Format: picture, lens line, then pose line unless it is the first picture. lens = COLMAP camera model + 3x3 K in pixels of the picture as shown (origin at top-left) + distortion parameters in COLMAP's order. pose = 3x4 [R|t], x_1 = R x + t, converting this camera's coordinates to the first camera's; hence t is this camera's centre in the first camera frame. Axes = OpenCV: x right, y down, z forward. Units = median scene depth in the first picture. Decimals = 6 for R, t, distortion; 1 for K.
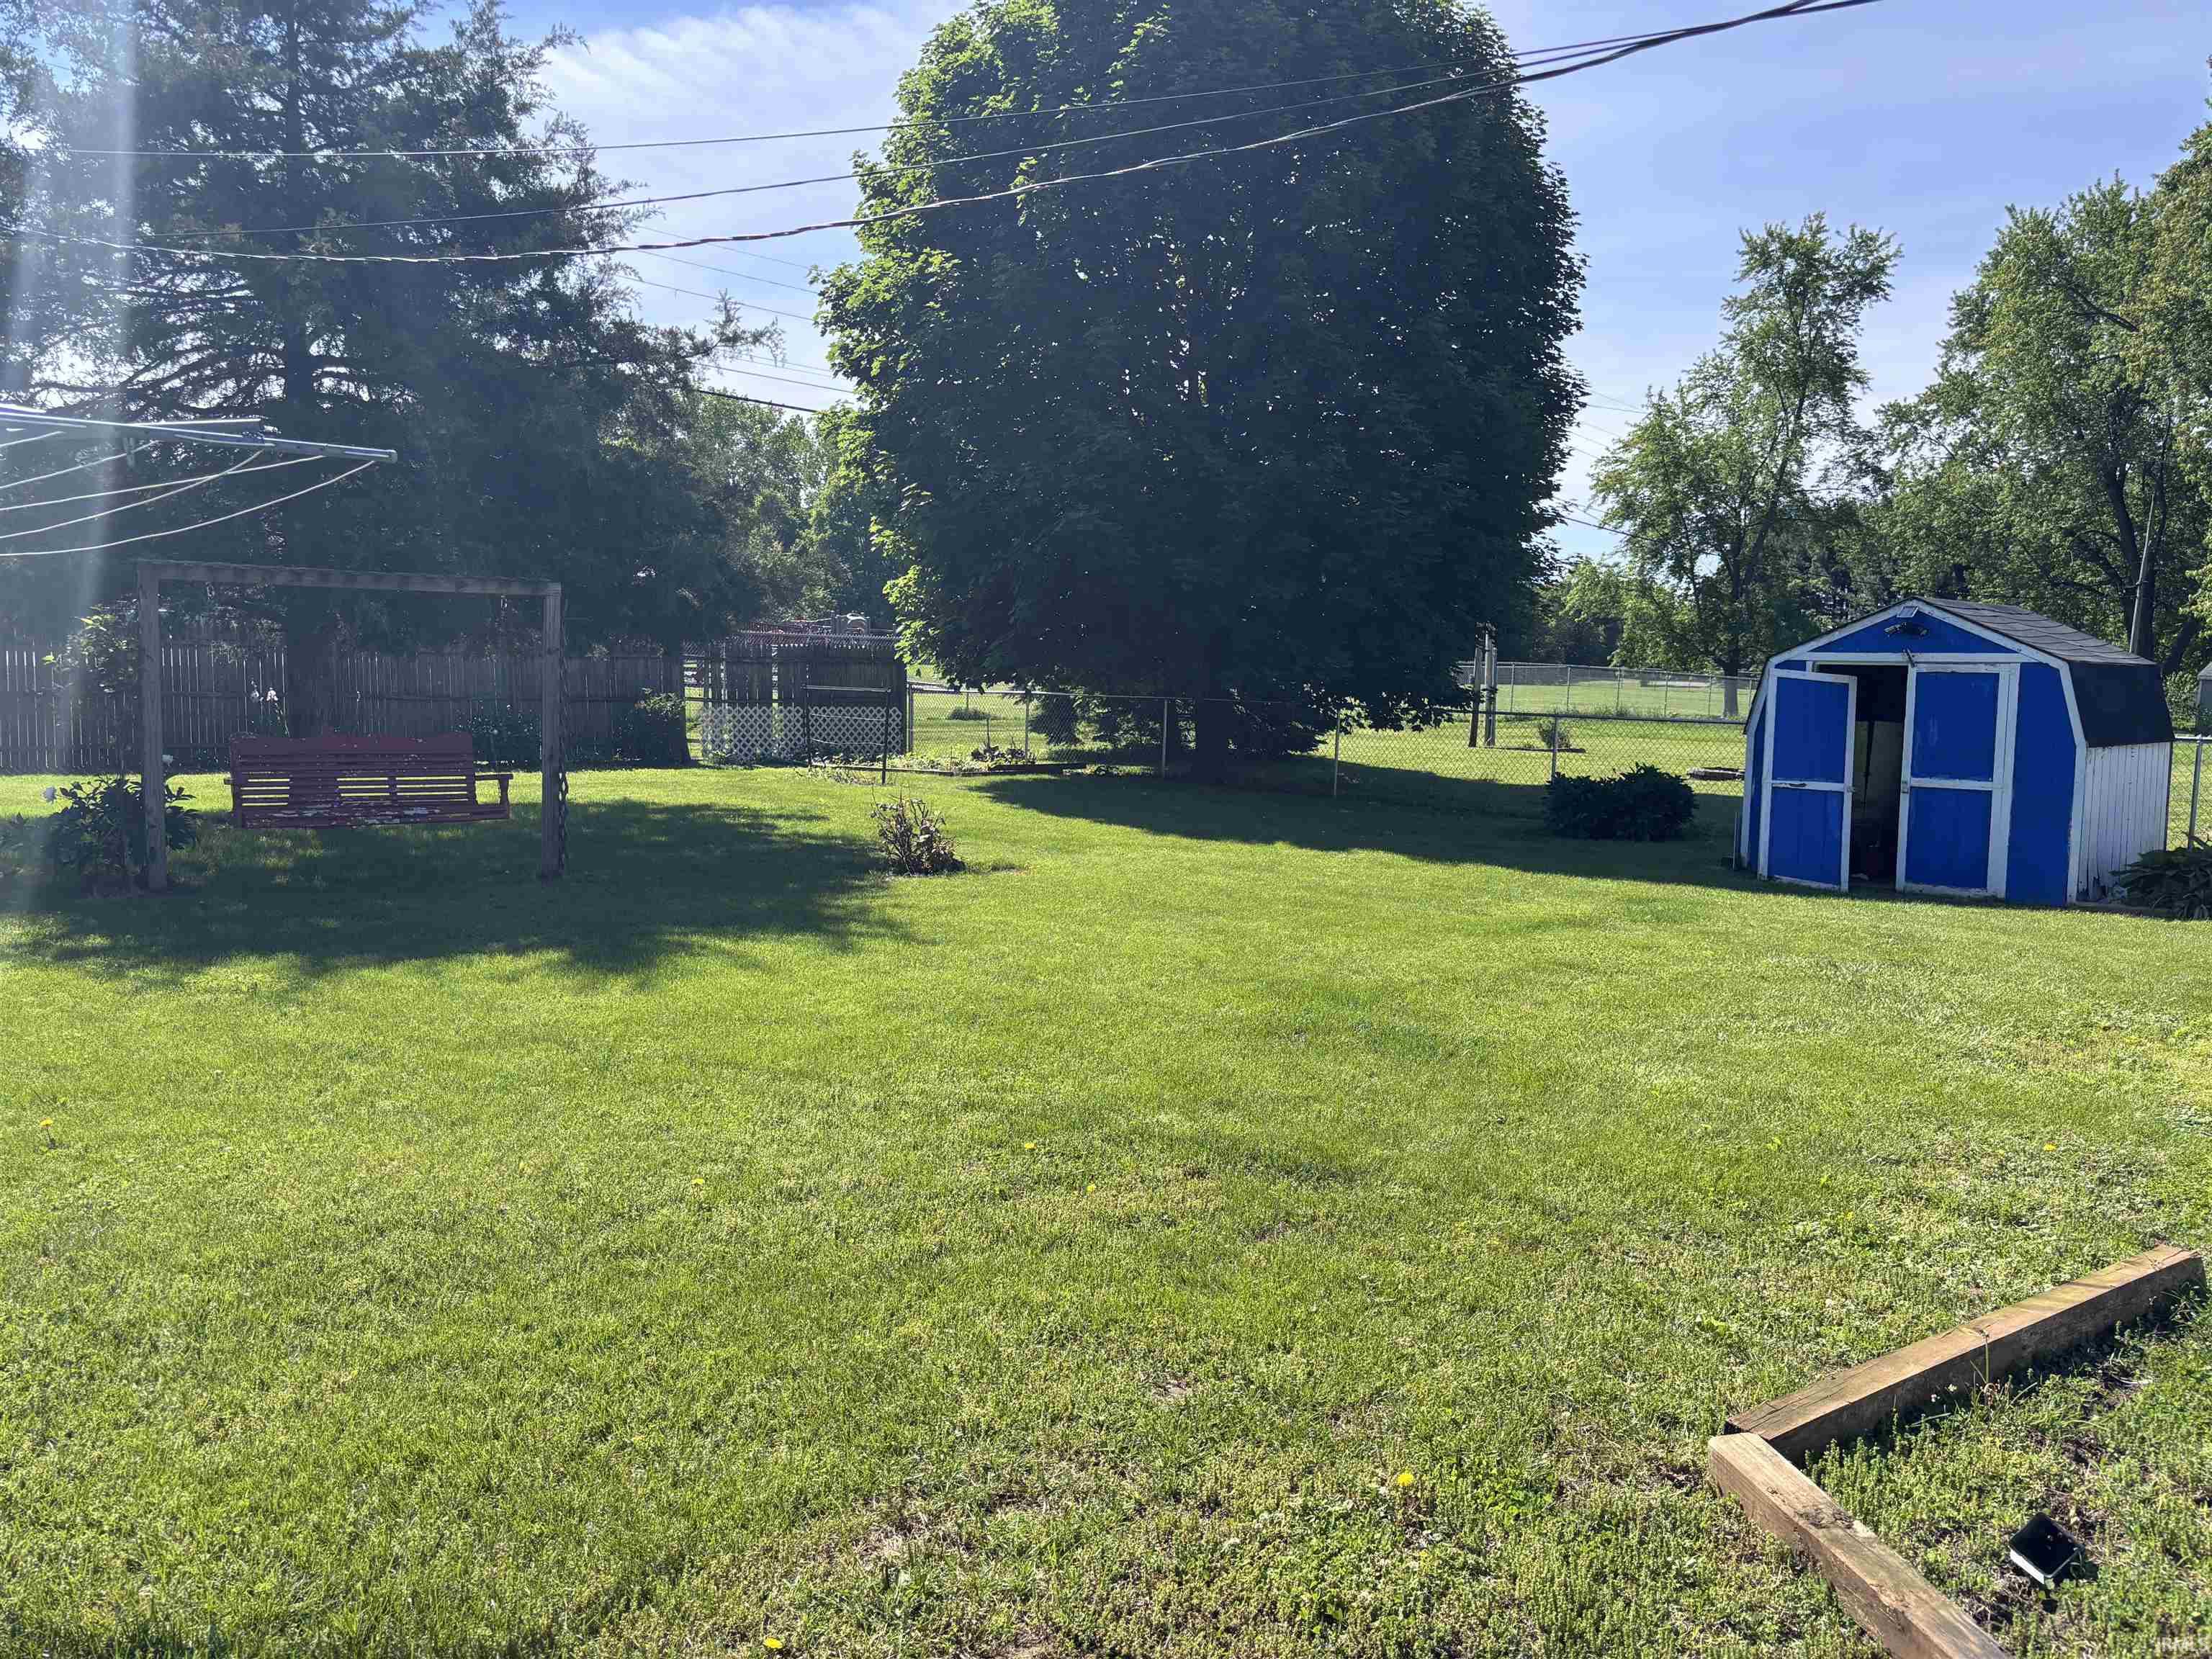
lens RADIAL K [[1684.5, 0, 1106.0], [0, 1684.5, 829.5], [0, 0, 1]] dist [0.101934, -0.121420]
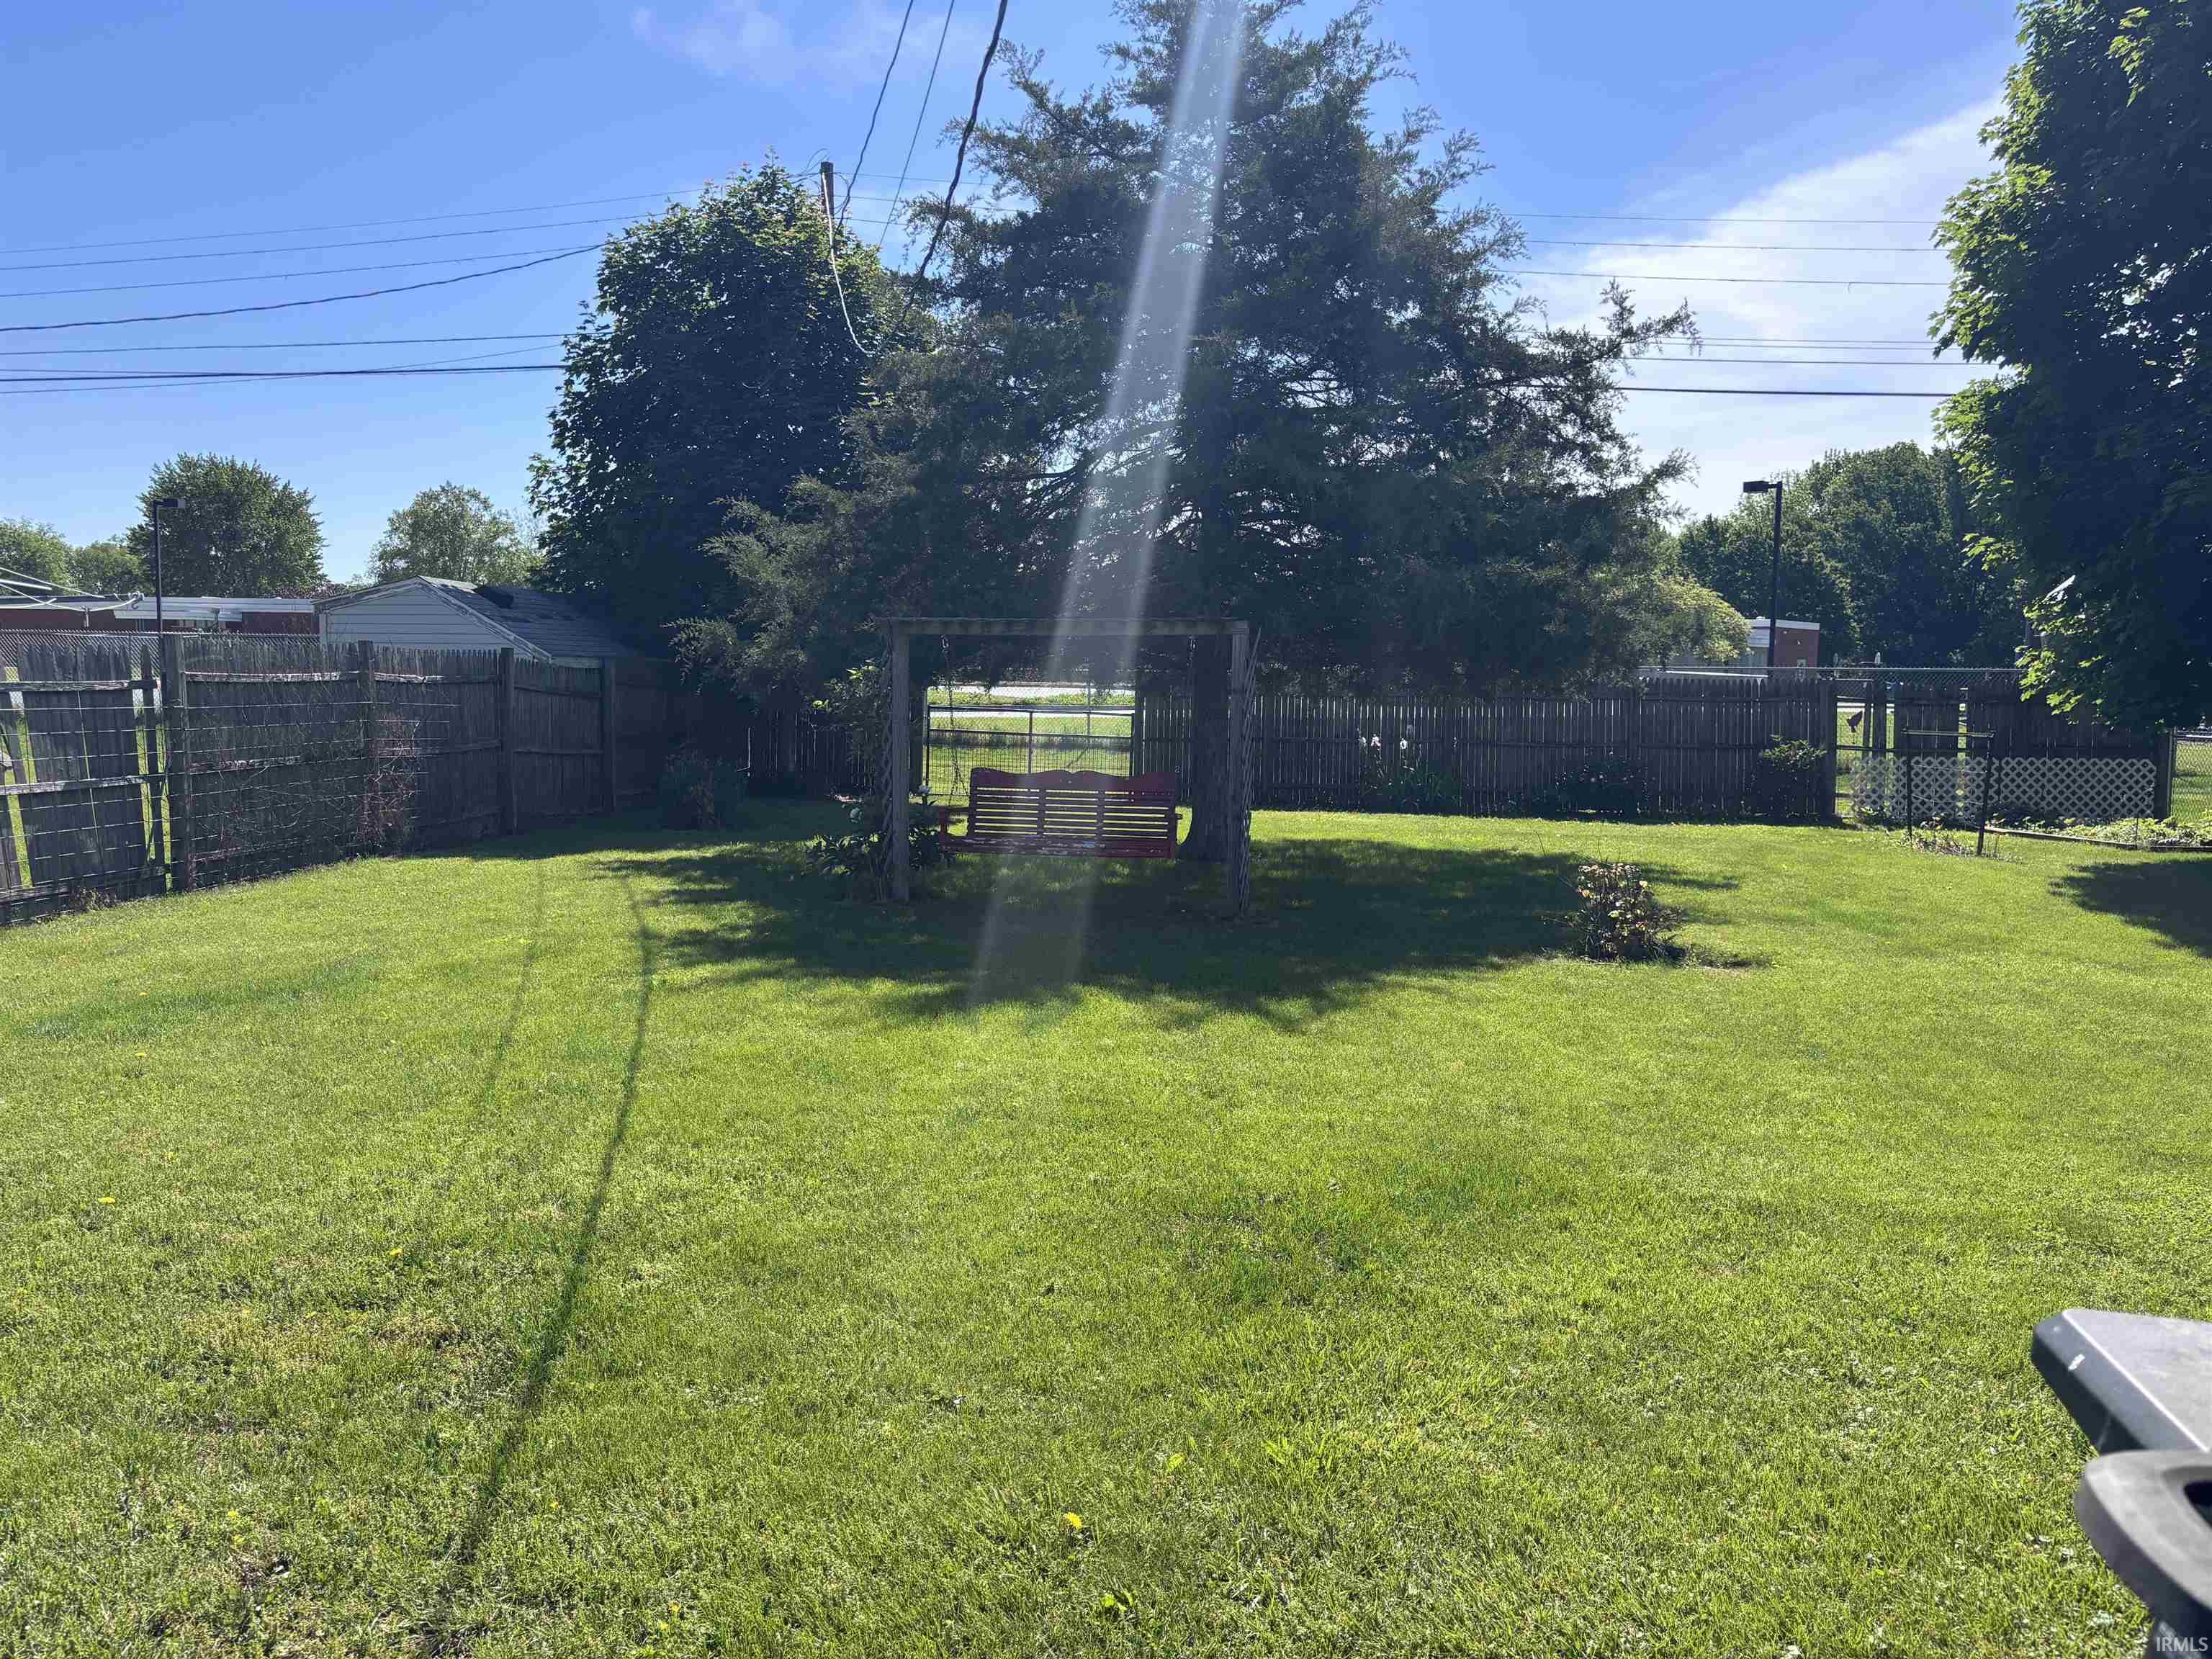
lens RADIAL K [[1684.5, 0, 1106.0], [0, 1684.5, 829.5], [0, 0, 1]] dist [0.101934, -0.121420]
pose [[0.646599, 0.045518, -0.761471, 0.229972], [-0.069653, 0.997571, 0.000485, -0.012188], [0.759643, 0.052725, 0.648199, 0.194811]]
